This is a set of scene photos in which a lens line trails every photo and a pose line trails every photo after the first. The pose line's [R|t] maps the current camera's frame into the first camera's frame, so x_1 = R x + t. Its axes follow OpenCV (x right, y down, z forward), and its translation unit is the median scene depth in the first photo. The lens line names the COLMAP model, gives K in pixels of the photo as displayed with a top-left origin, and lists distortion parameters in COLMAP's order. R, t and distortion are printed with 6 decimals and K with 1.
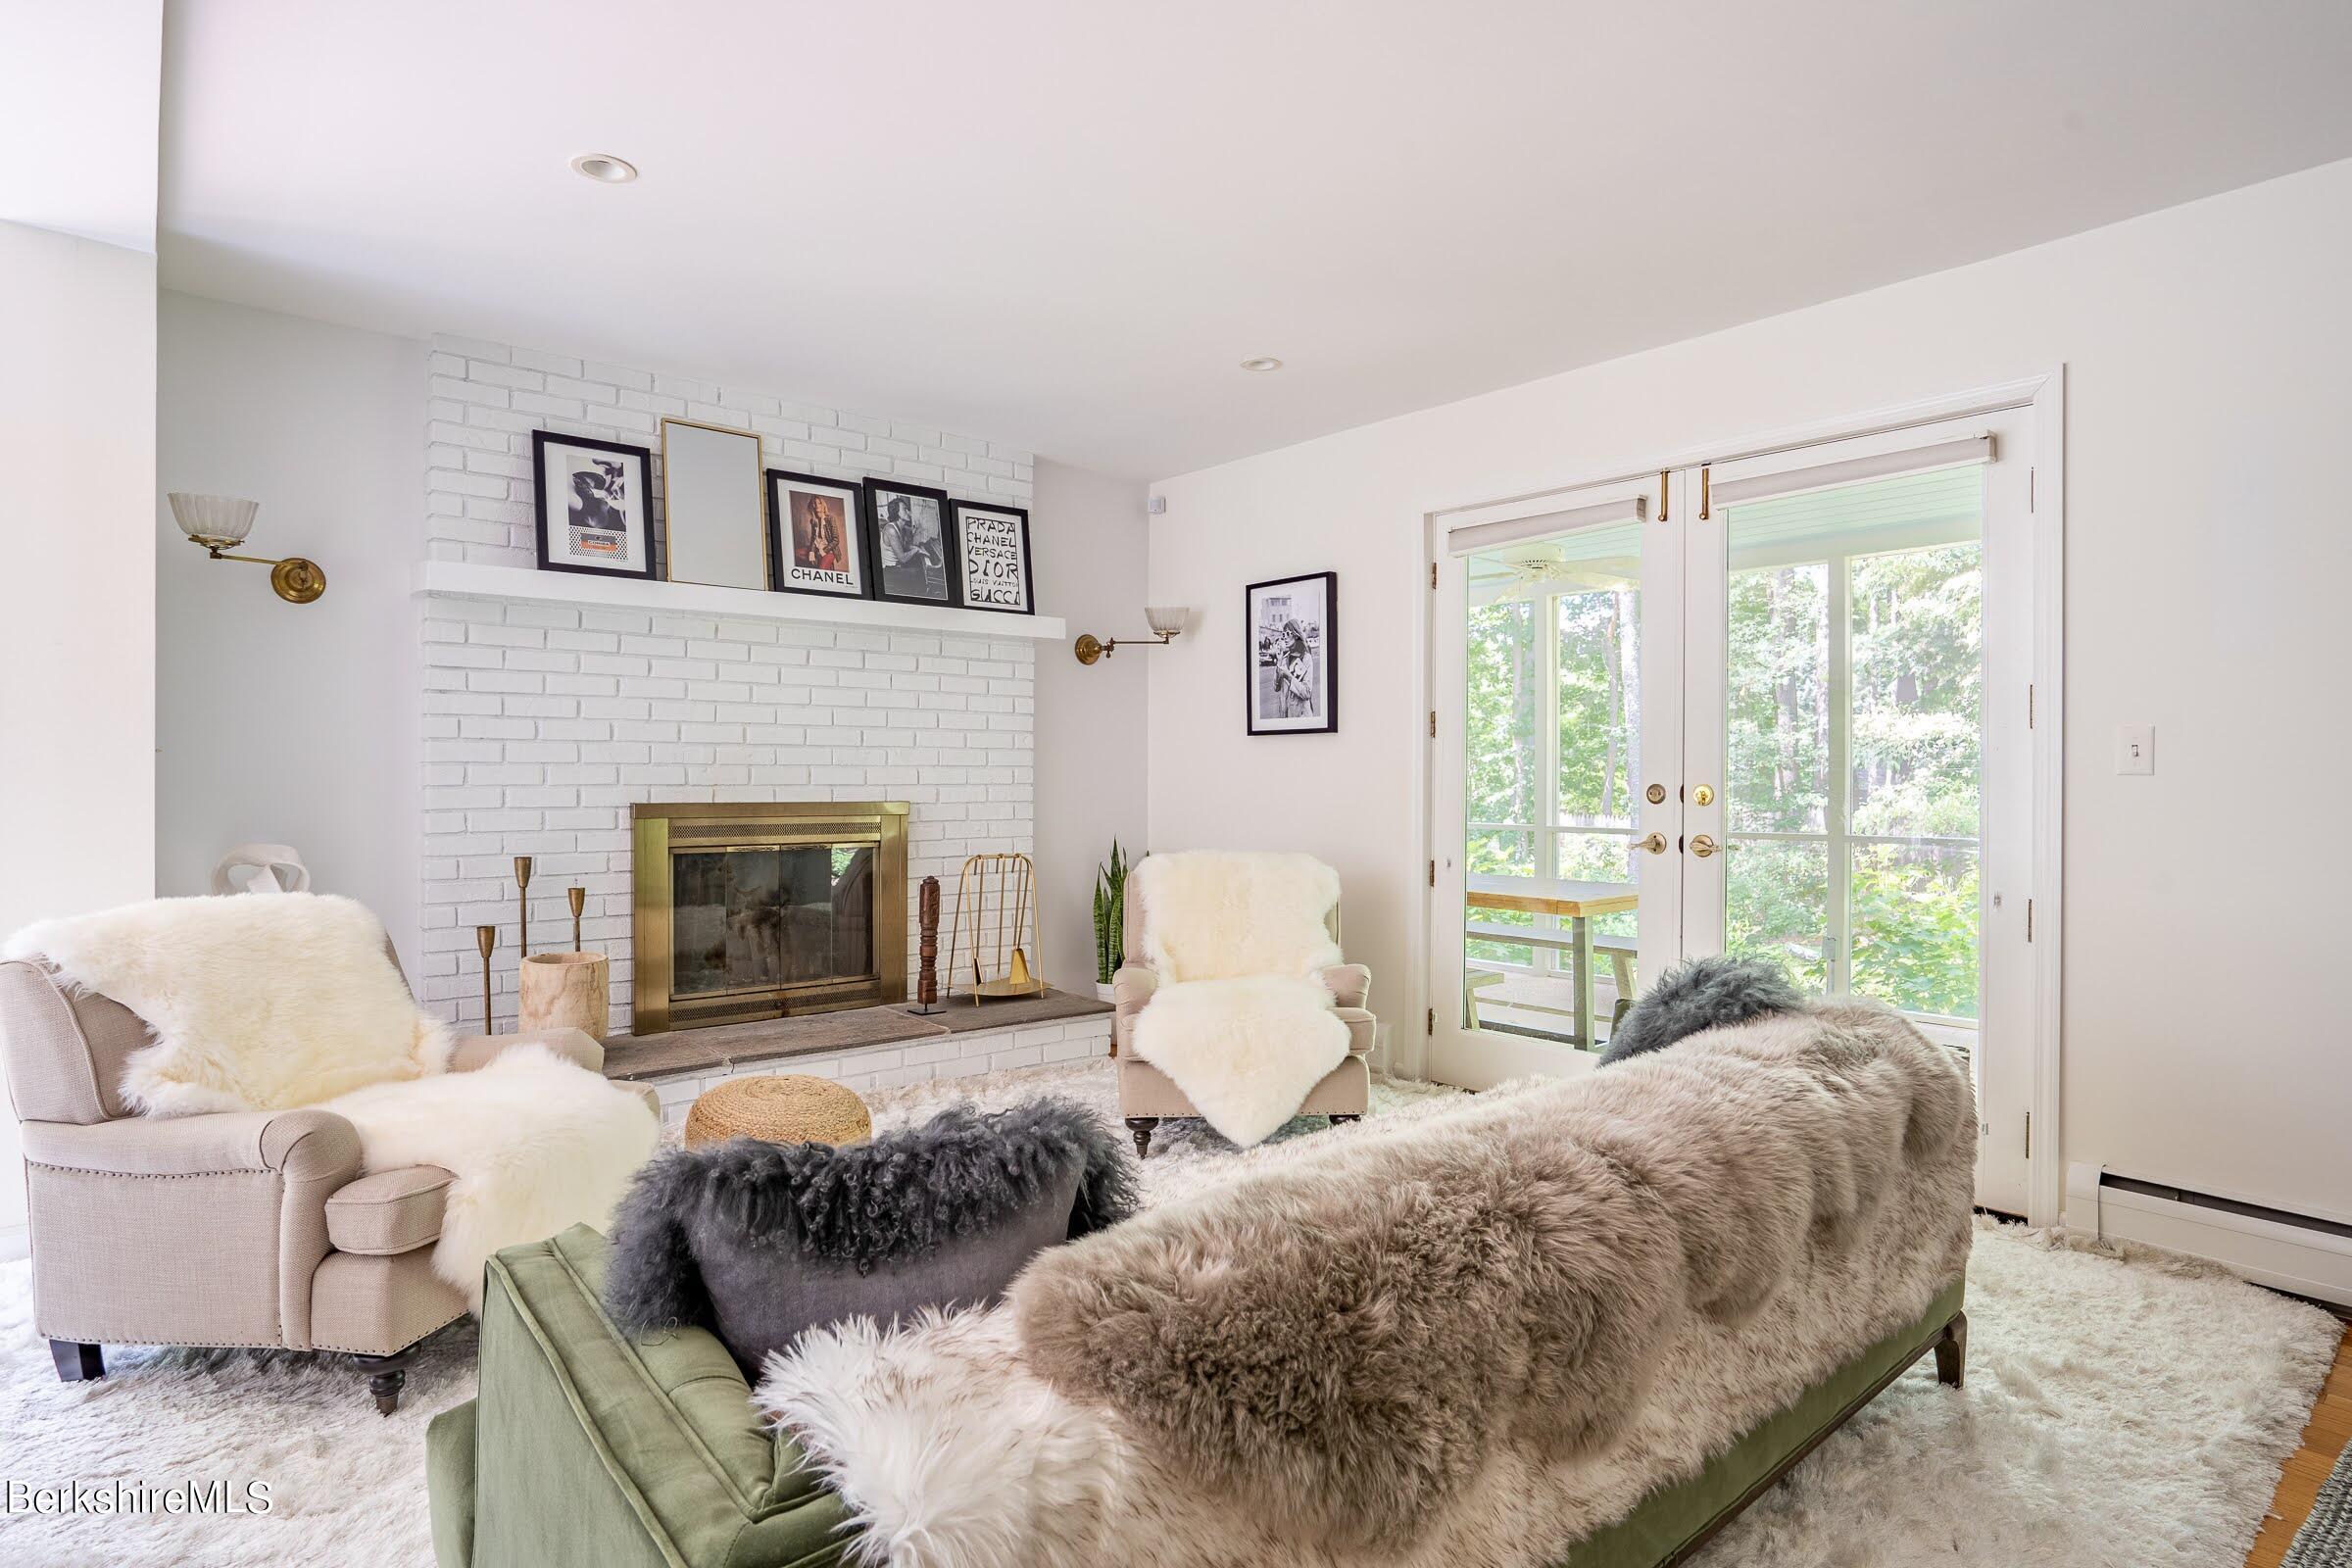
lens RADIAL K [[1240.0, 0, 1172.5], [0, 1240.0, 768.1], [0, 0, 1]] dist [-0.029937, 0.007589]
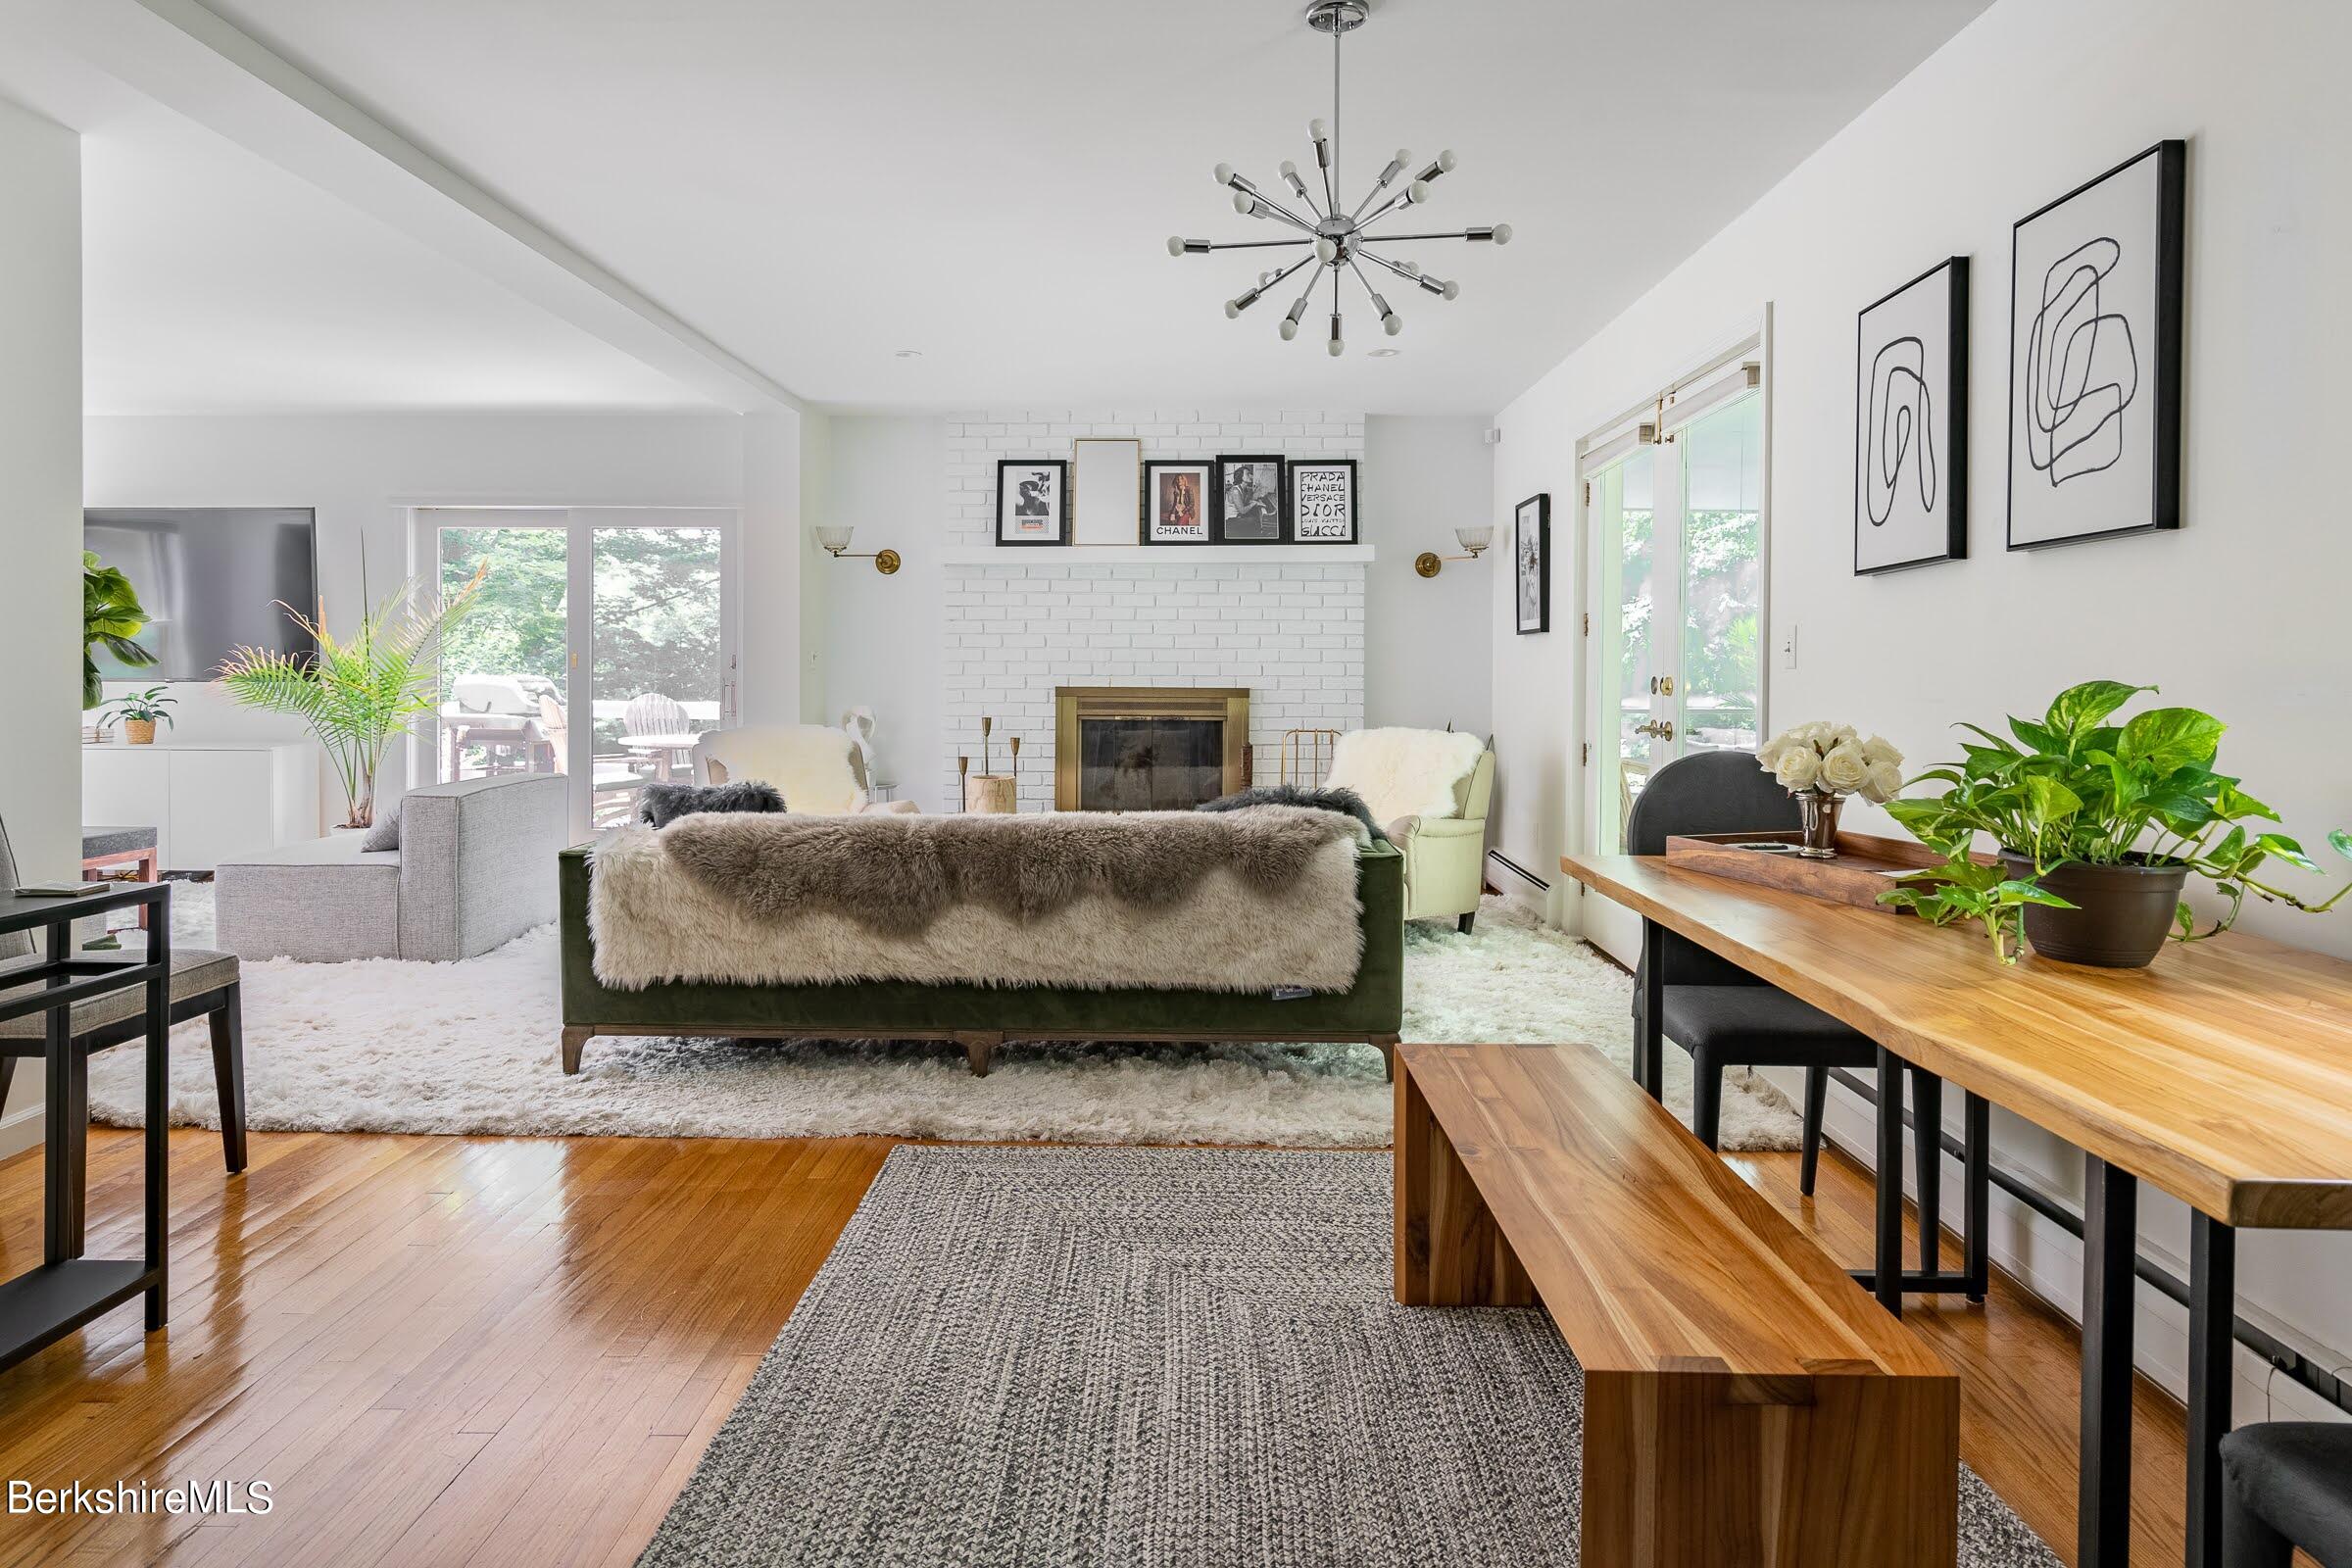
lens RADIAL K [[1376.0, 0, 1172.7], [0, 1376.0, 678.7], [0, 0, 1]] dist [-0.023549, 0.001869]
pose [[0.749940, 0.004971, -0.661487, 0.760272], [0.002505, 0.999943, 0.010354, 0.000196], [0.661501, -0.009421, 0.749885, -0.201985]]
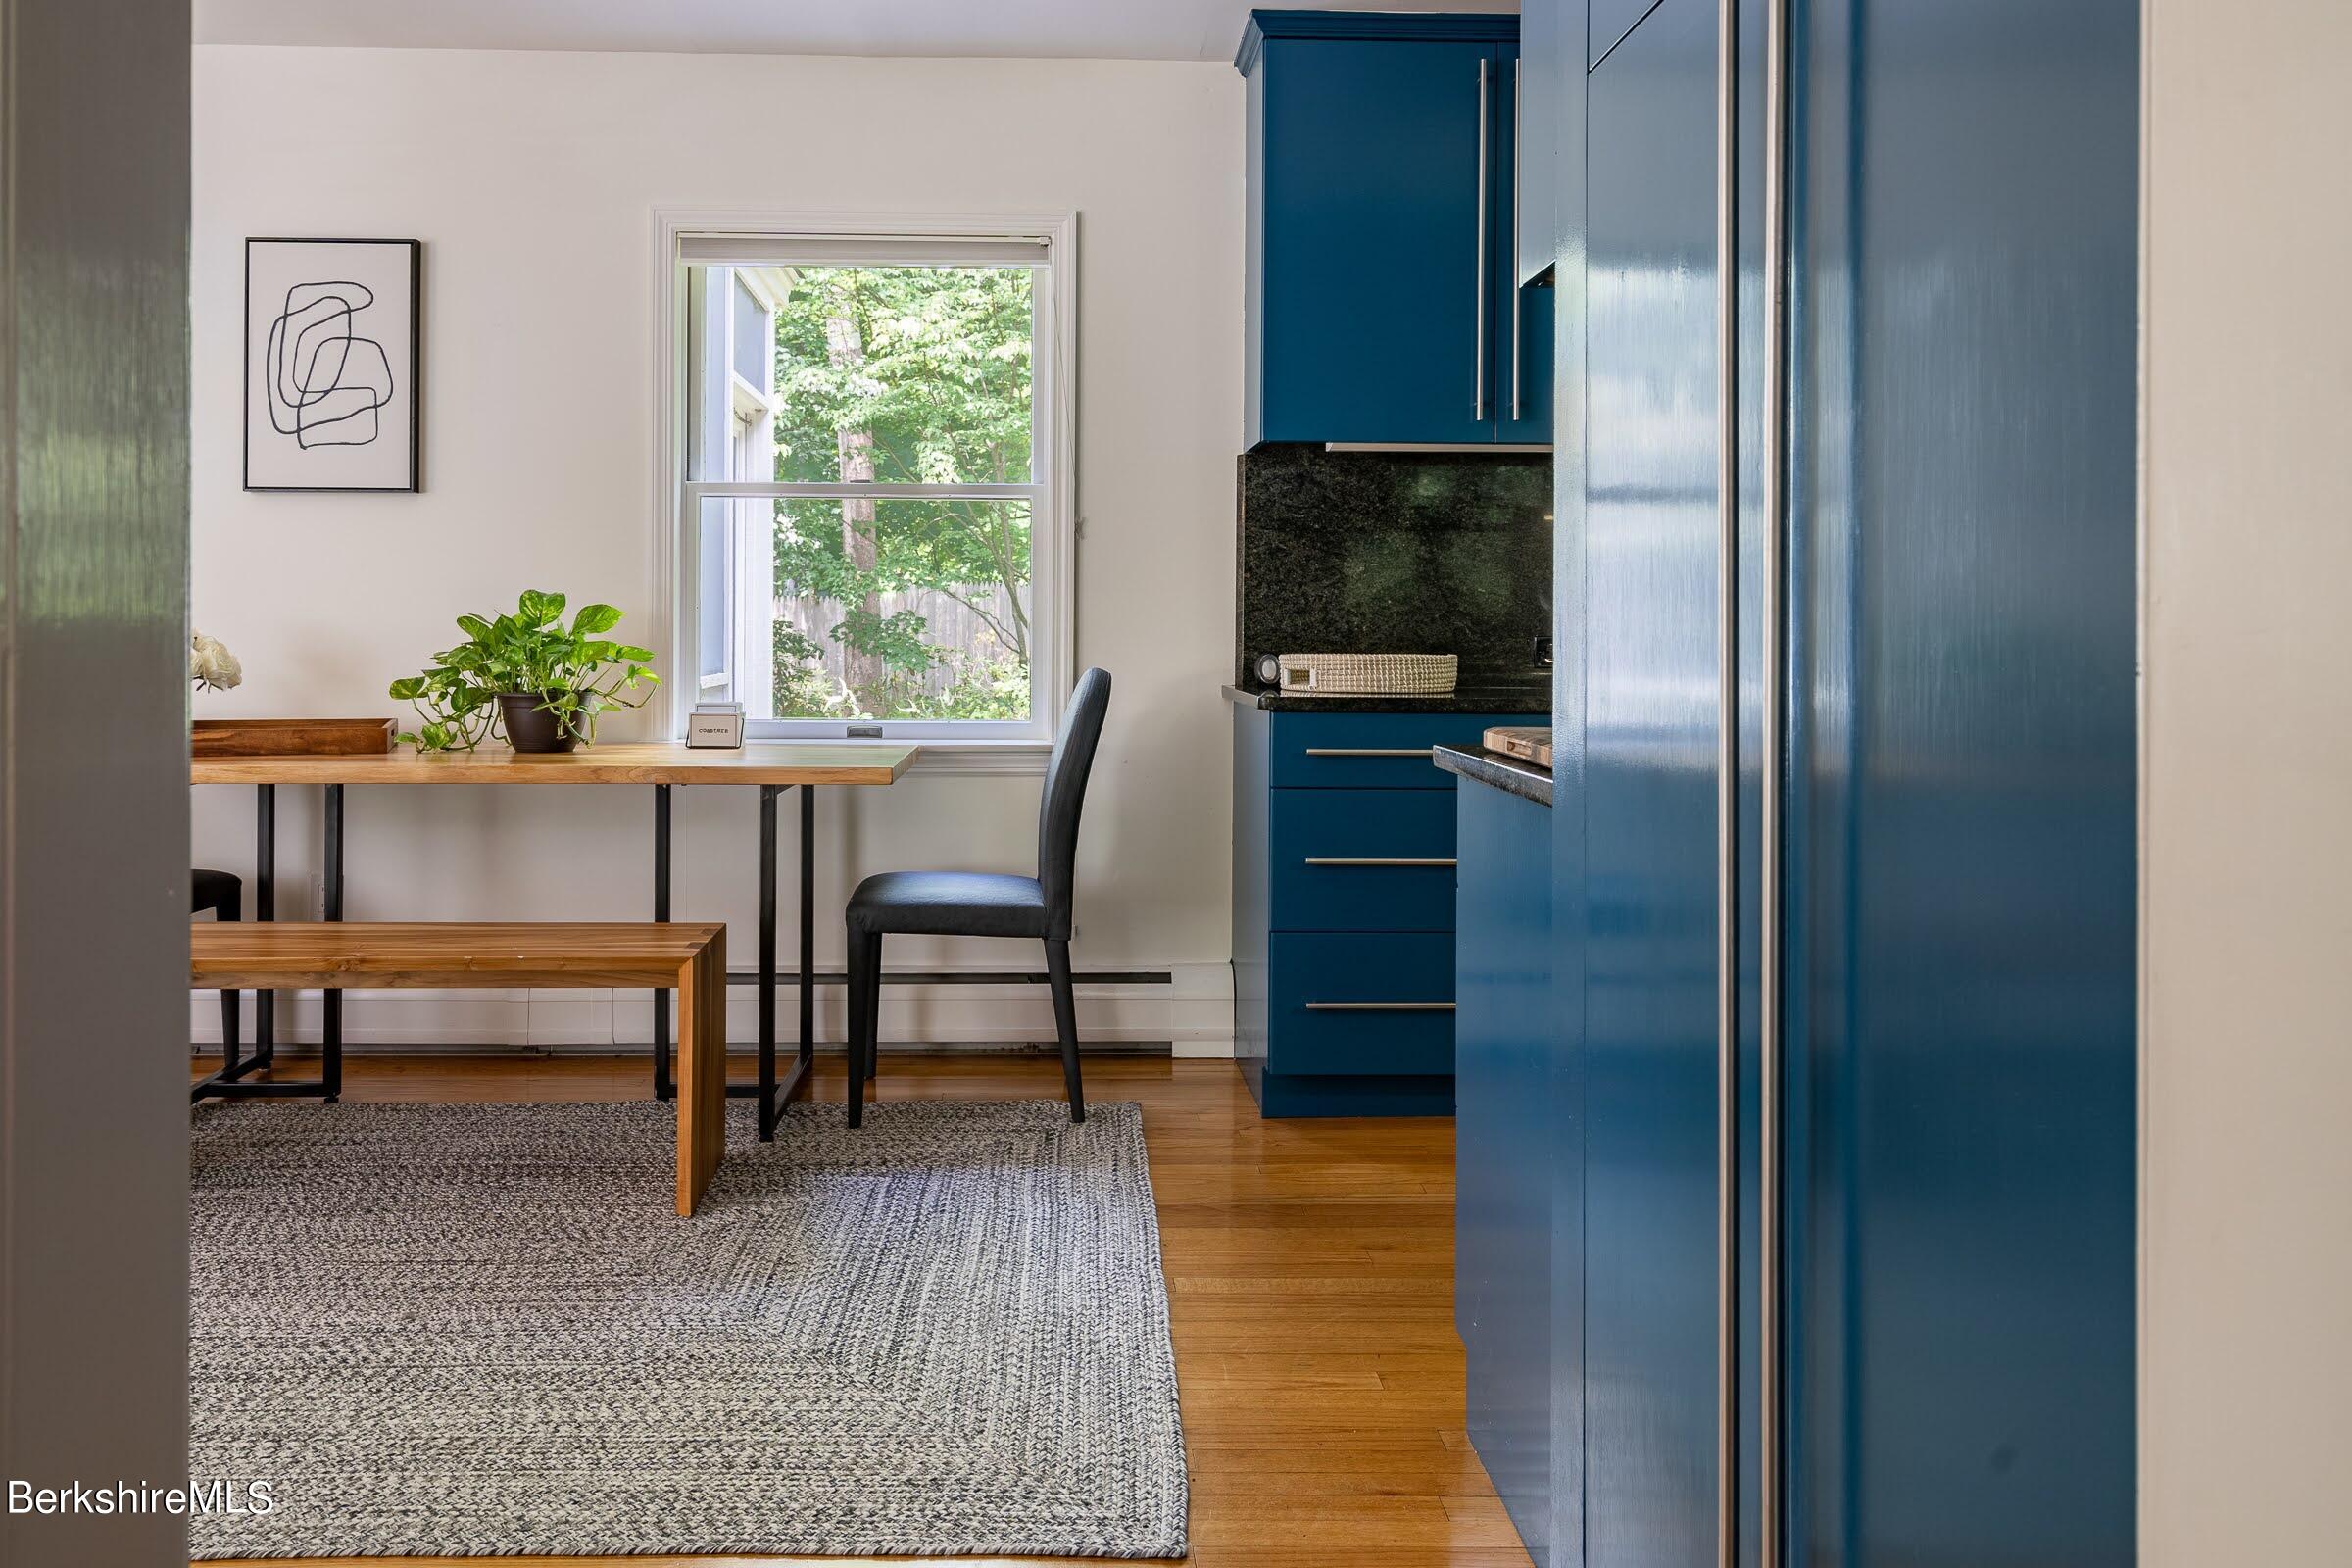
lens RADIAL K [[1772.1, 0, 1128.2], [0, 1772.1, 630.8], [0, 0, 1]] dist [0.022256, -0.003140]
pose [[0.637591, -0.000686, 0.770375, 0.213415], [-0.010265, 0.999903, 0.009386, 0.015288], [-0.770307, -0.013892, 0.637522, -0.522102]]
